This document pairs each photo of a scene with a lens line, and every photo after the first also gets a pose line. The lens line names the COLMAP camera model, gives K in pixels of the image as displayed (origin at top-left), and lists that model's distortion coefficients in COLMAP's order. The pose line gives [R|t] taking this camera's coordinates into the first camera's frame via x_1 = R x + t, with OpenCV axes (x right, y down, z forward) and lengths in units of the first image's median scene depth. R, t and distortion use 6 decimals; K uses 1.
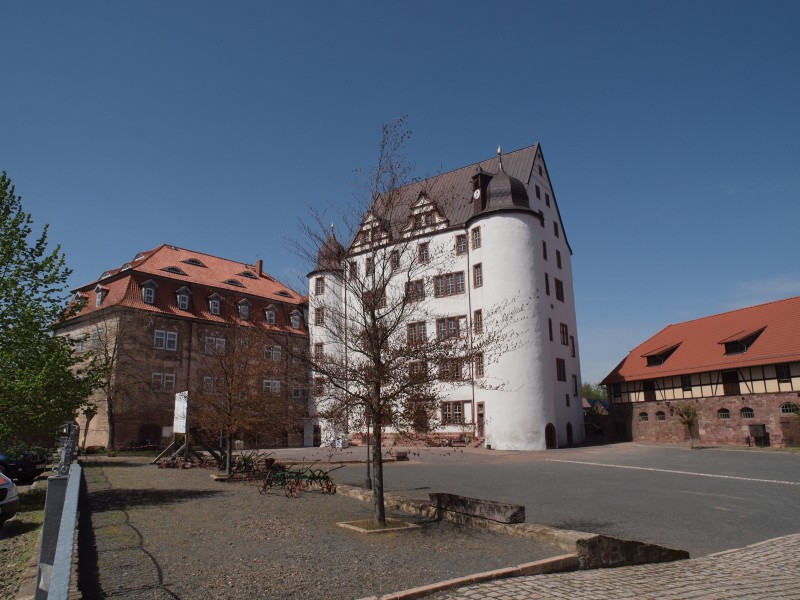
lens RADIAL K [[566.5, 0, 400.0], [0, 566.5, 300.0], [0, 0, 1]] dist [-0.126591, 0.106428]
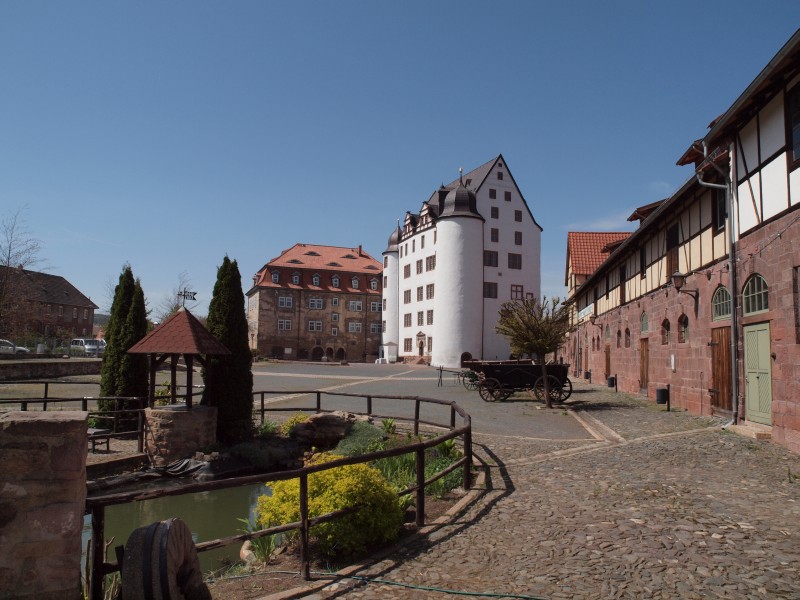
lens RADIAL K [[593.5, 0, 400.0], [0, 593.5, 300.0], [0, 0, 1]] dist [-0.125136, 0.127250]
pose [[0.860814, -0.011829, -0.508782, 0.853081], [0.073229, 0.992205, 0.100828, -0.098619], [0.503624, -0.124052, 0.854970, -0.461311]]
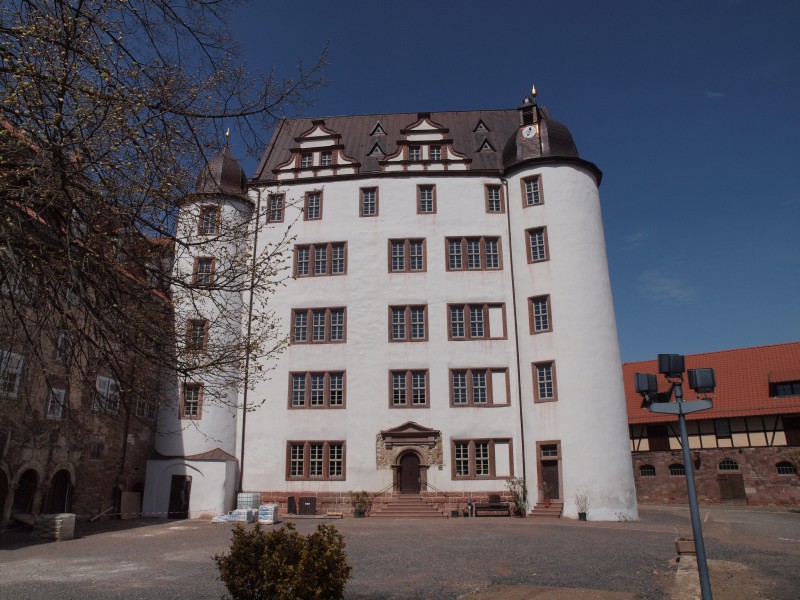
lens RADIAL K [[566.5, 0, 400.0], [0, 566.5, 300.0], [0, 0, 1]] dist [-0.126591, 0.106428]
pose [[0.833313, 0.175474, 0.524212, -0.306879], [-0.128819, 0.983816, -0.124544, 0.114645], [-0.537583, 0.036256, 0.842431, 0.516483]]
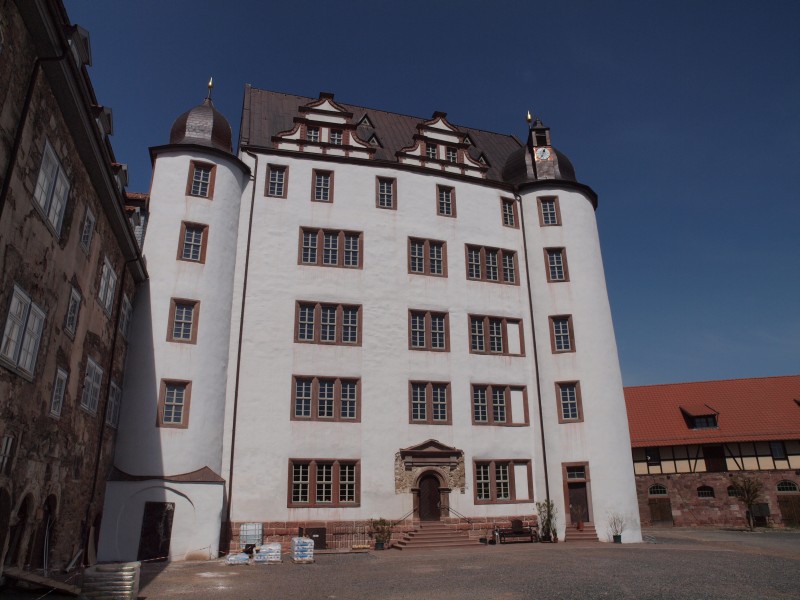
lens RADIAL K [[566.5, 0, 400.0], [0, 566.5, 300.0], [0, 0, 1]] dist [-0.126591, 0.106428]
pose [[0.579210, 0.285190, 0.763664, -0.425179], [-0.173038, 0.958471, -0.226698, 0.164790], [-0.796602, -0.000837, 0.604504, 0.718180]]
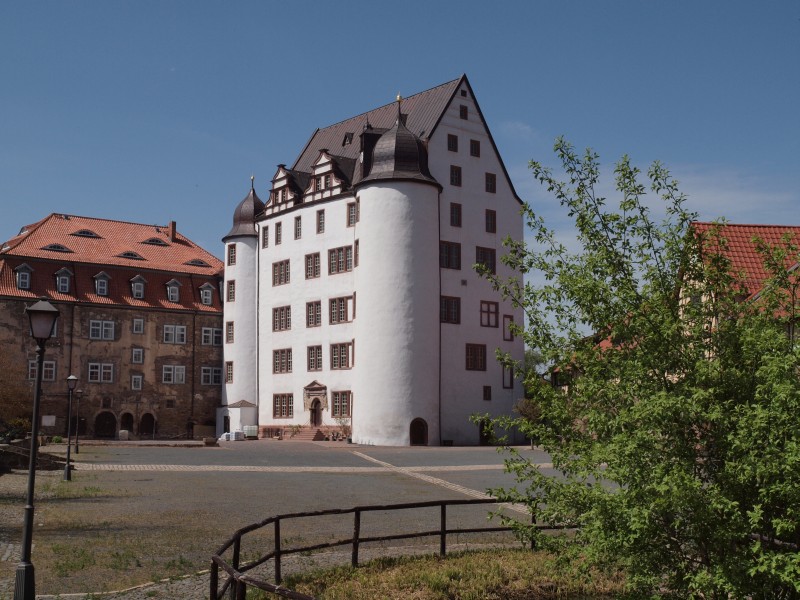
lens RADIAL K [[1085.9, 0, 400.0], [0, 1085.9, 300.0], [0, 0, 1]] dist [0.031997, 0.070610]
pose [[0.969692, -0.006498, -0.244245, 0.595055], [0.031839, 0.994483, 0.099948, -0.132840], [0.242249, -0.104695, 0.964549, -0.621281]]
